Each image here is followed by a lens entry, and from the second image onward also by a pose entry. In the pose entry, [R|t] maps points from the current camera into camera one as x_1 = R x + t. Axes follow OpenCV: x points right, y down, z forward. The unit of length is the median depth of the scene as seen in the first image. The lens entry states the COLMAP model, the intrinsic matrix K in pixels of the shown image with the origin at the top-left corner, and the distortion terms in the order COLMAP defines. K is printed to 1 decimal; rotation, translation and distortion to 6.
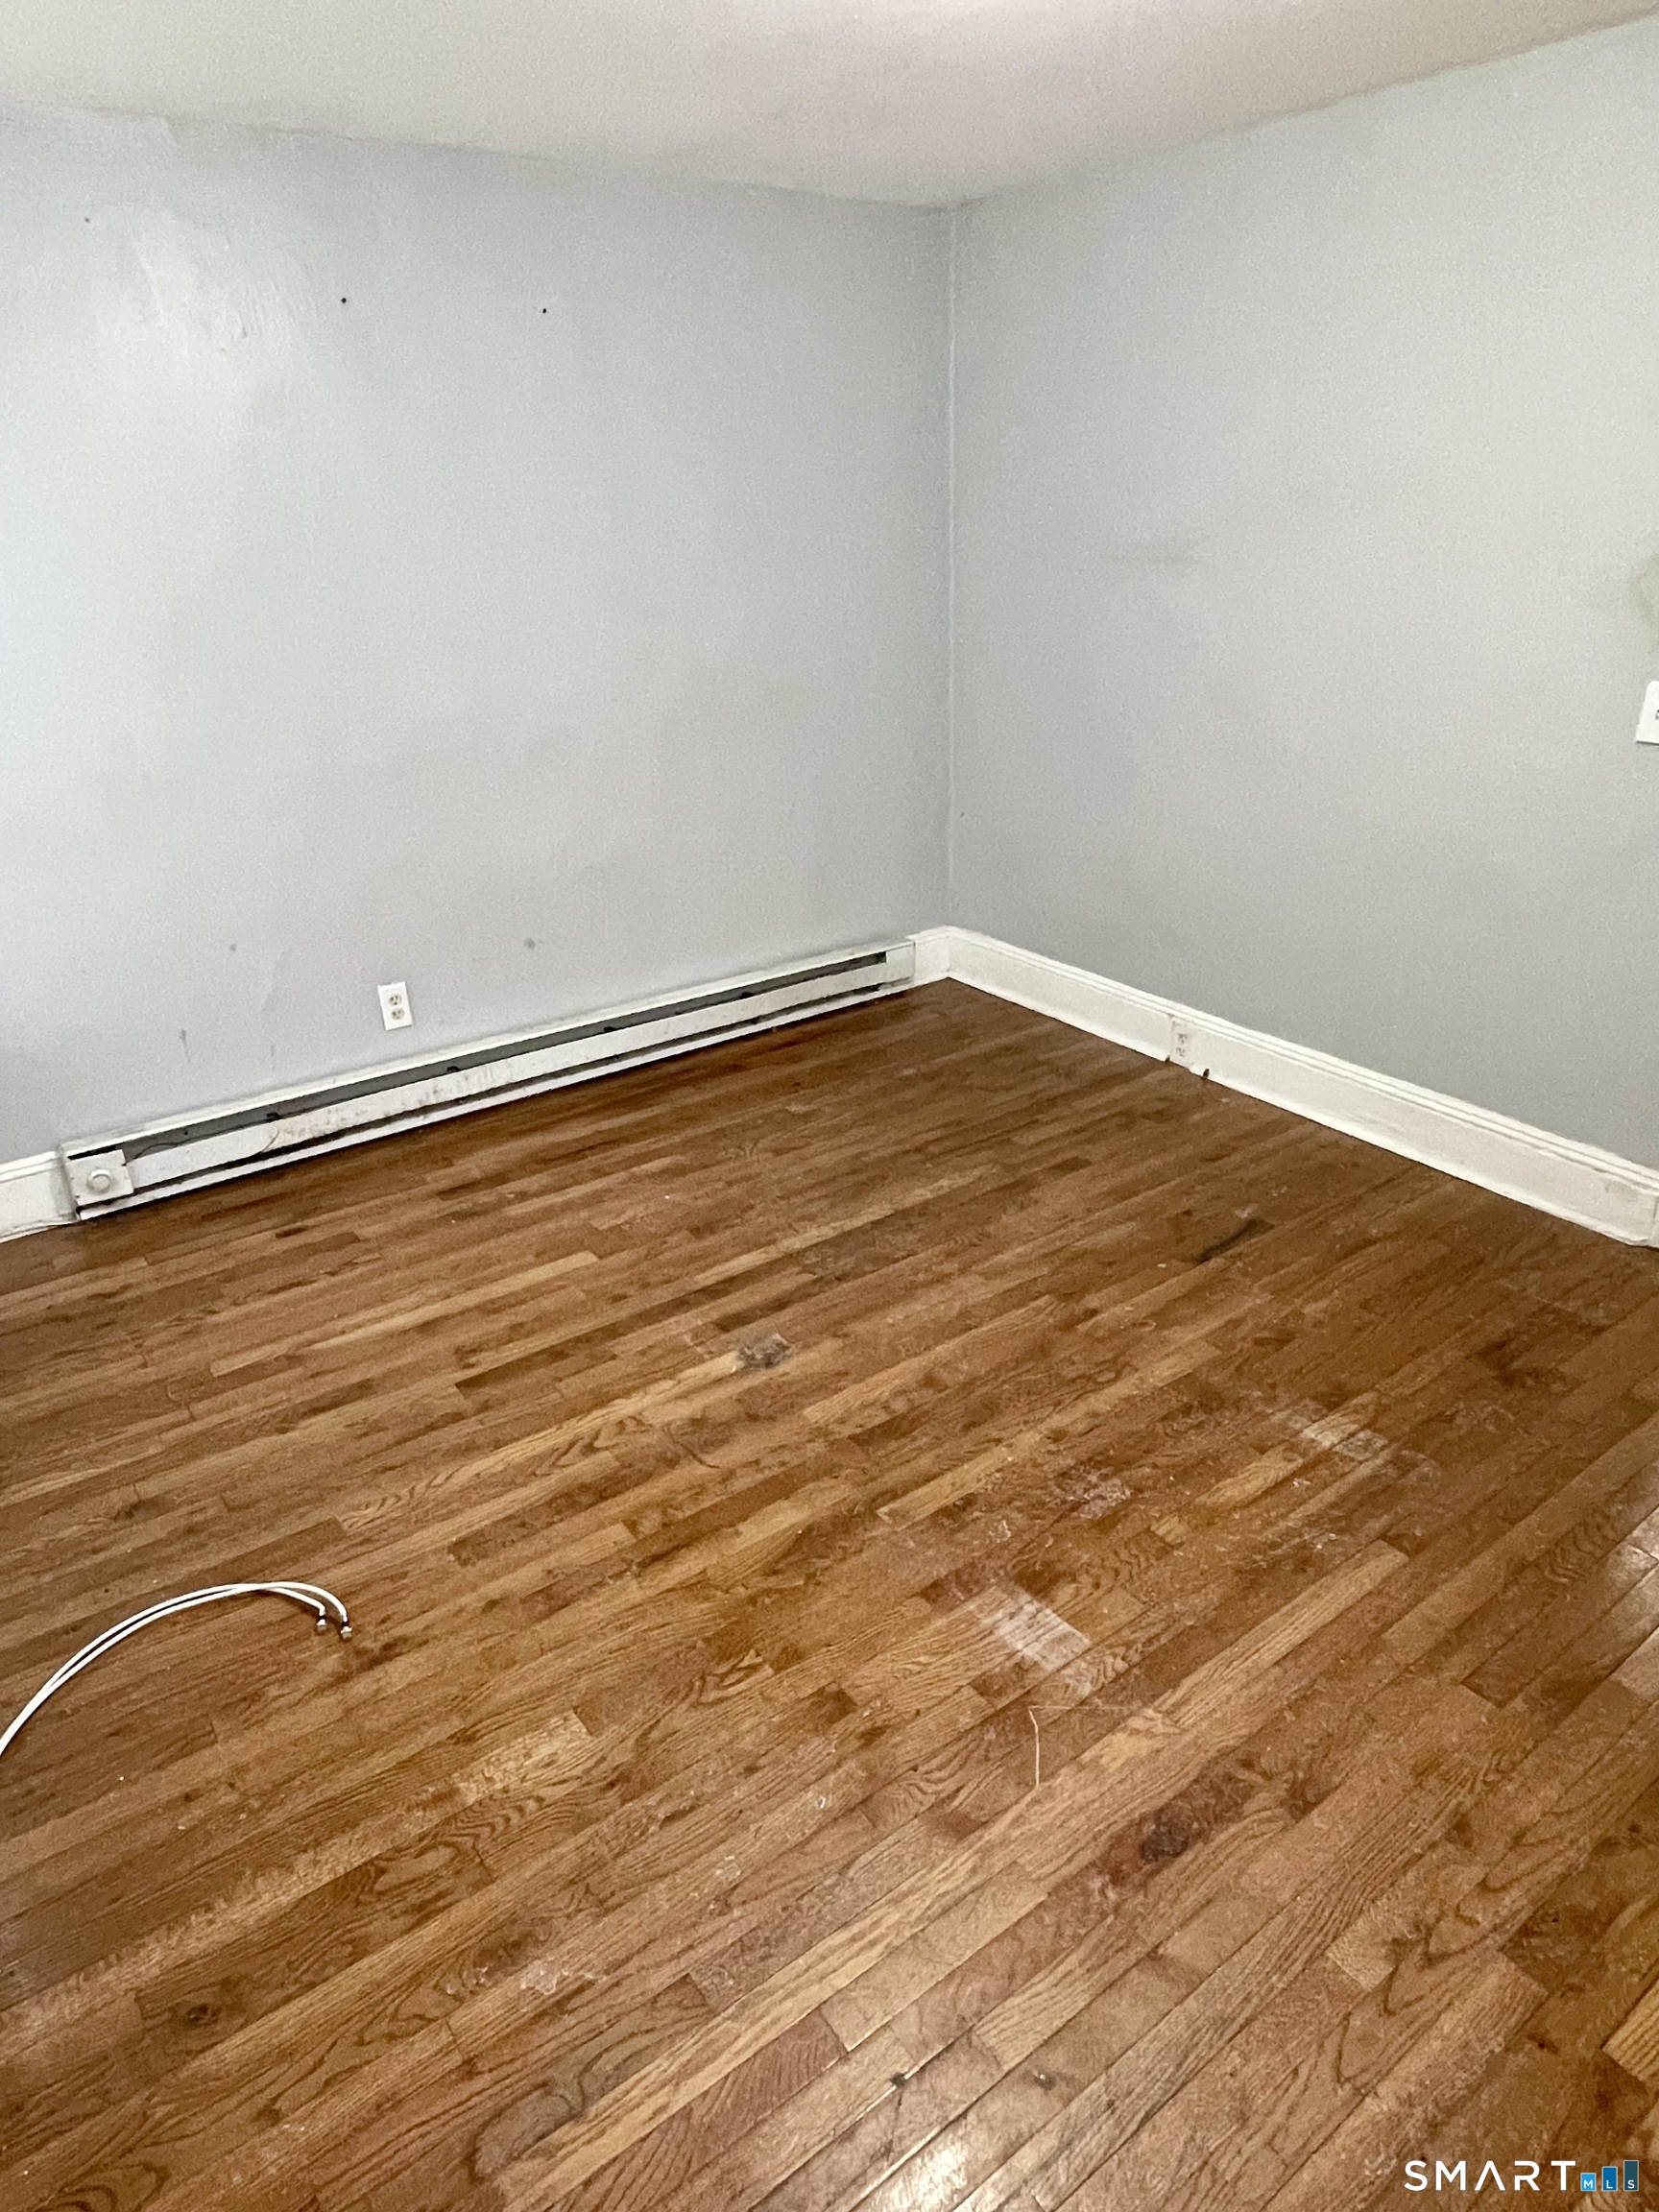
lens RADIAL K [[1330.2, 0, 829.5], [0, 1330.2, 1106.0], [0, 0, 1]] dist [0.042616, -0.068762]
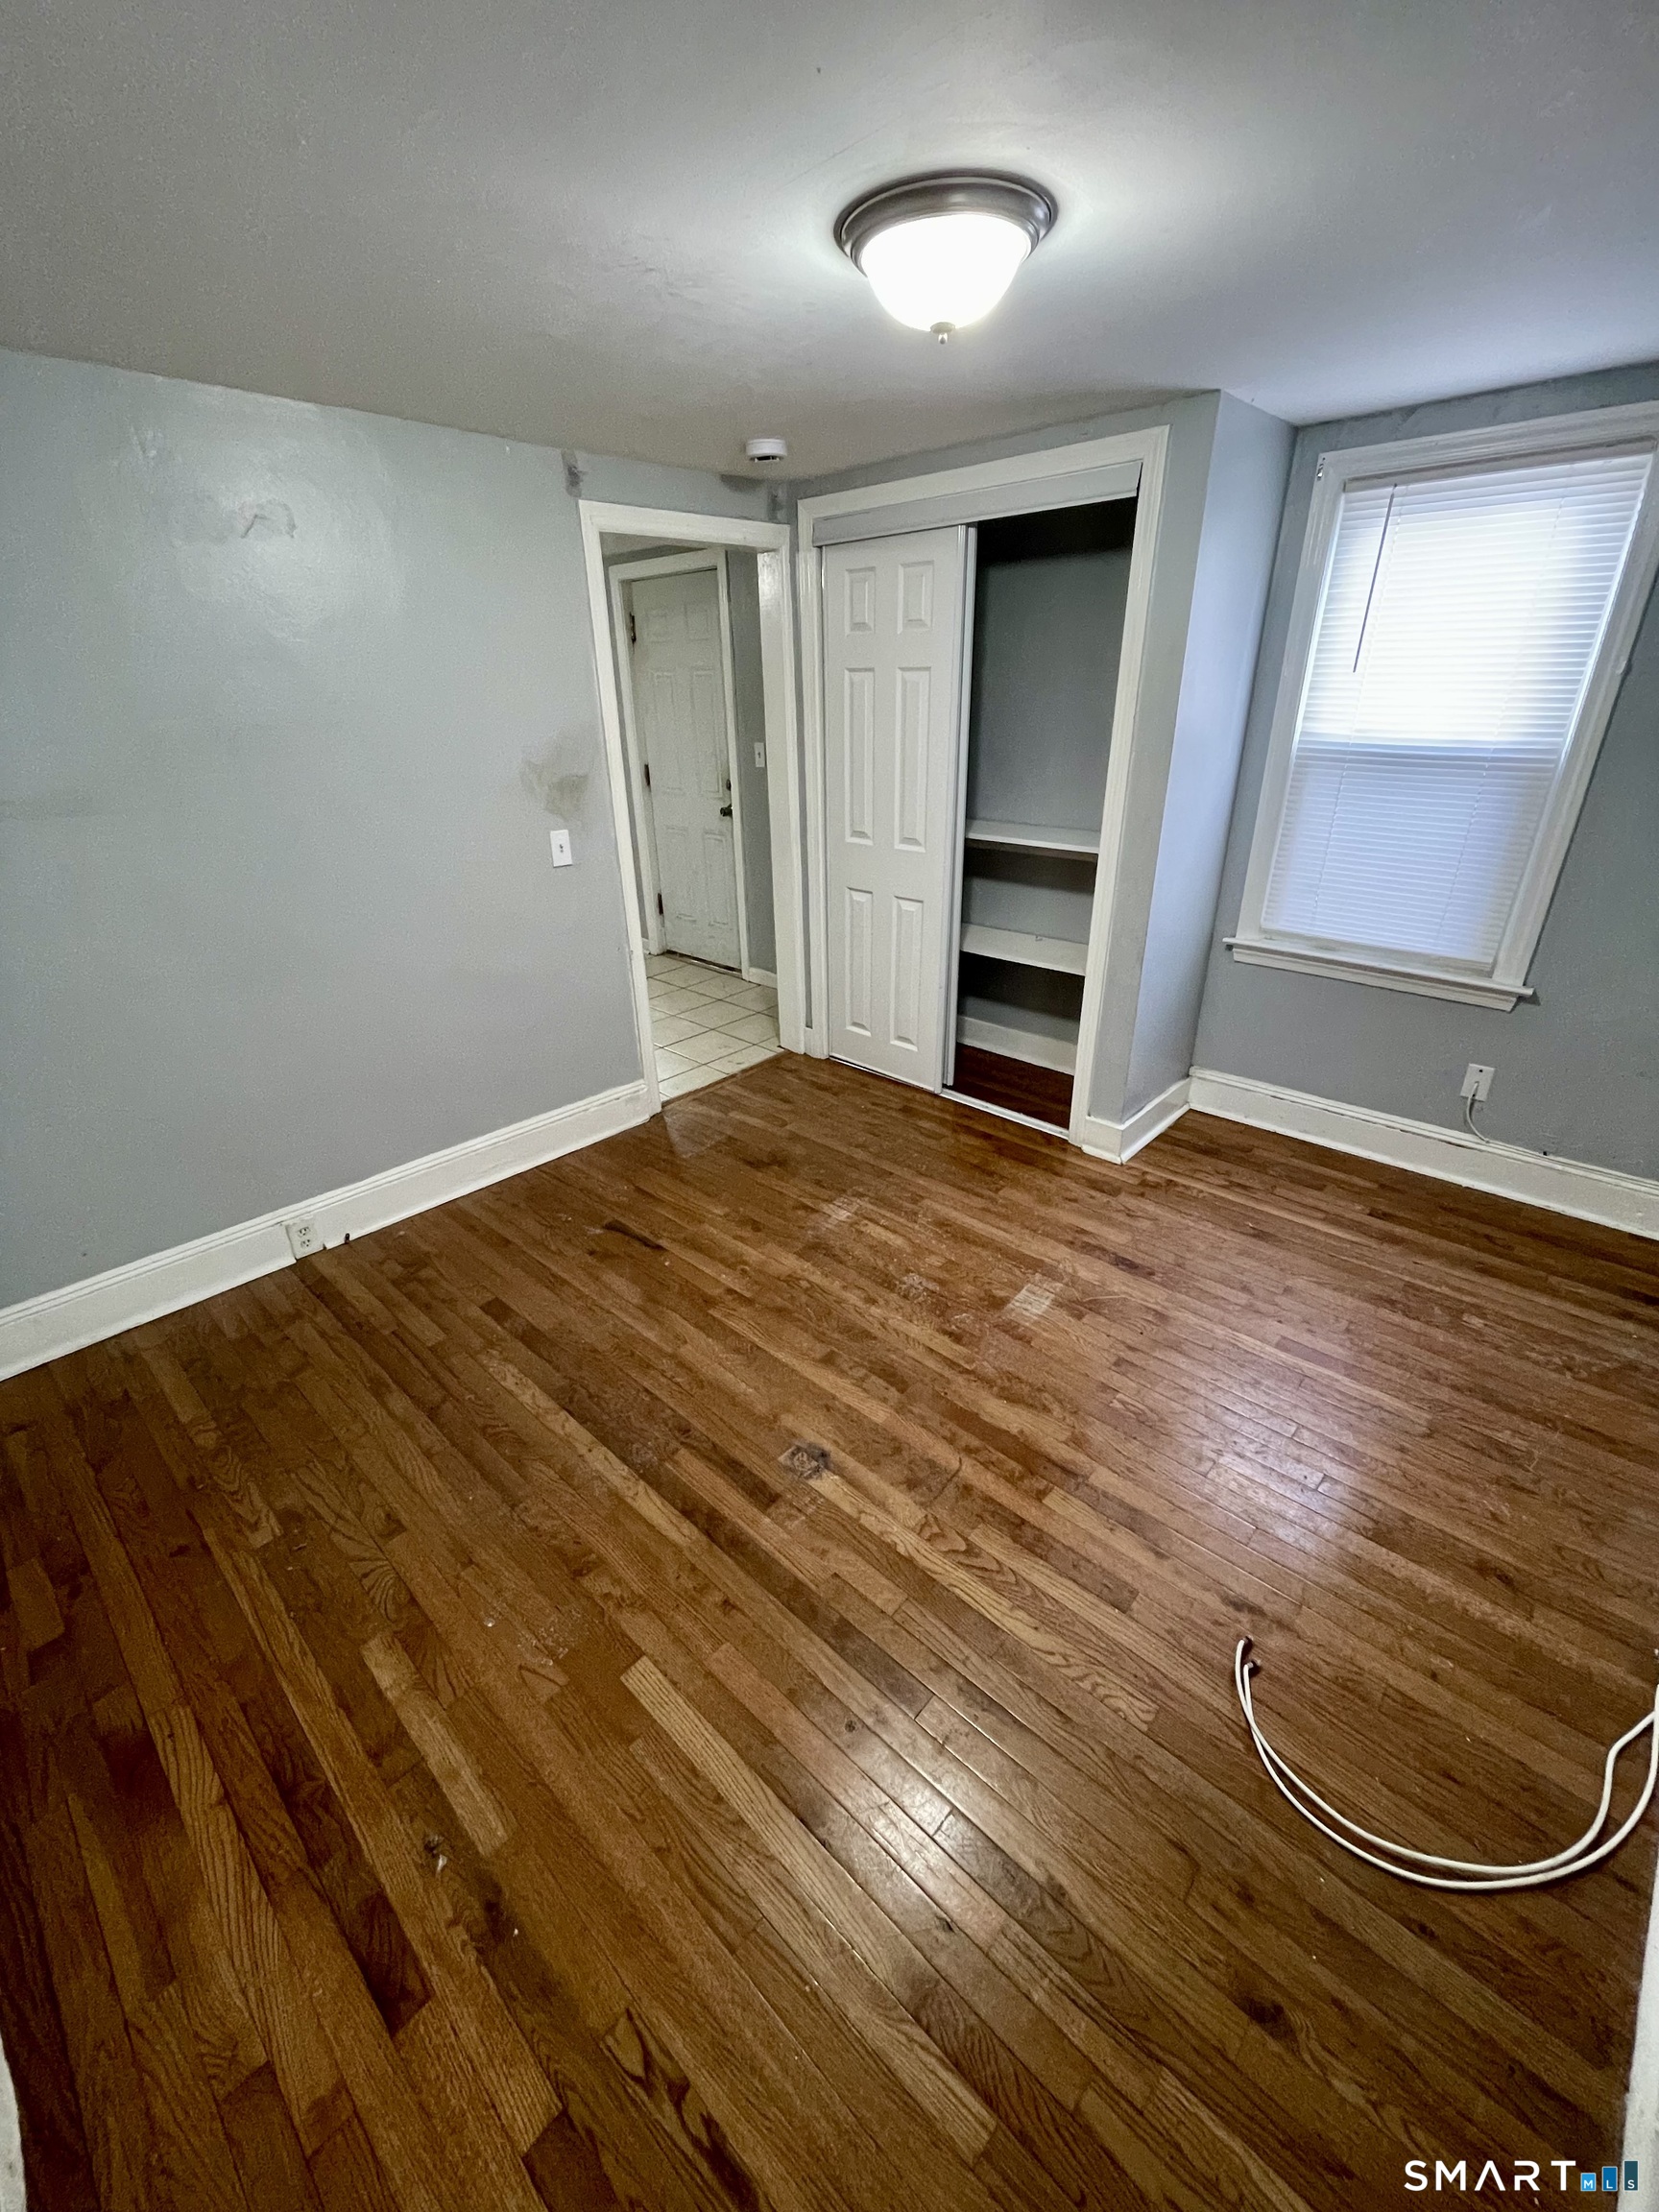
lens RADIAL K [[898.4, 0, 829.5], [0, 898.4, 1106.0], [0, 0, 1]] dist [0.000095, 0.000038]
pose [[-0.191335, -0.389855, 0.900780, -0.694752], [0.432739, 0.790220, 0.433924, -0.422698], [-0.880981, 0.472827, 0.017509, 0.912087]]
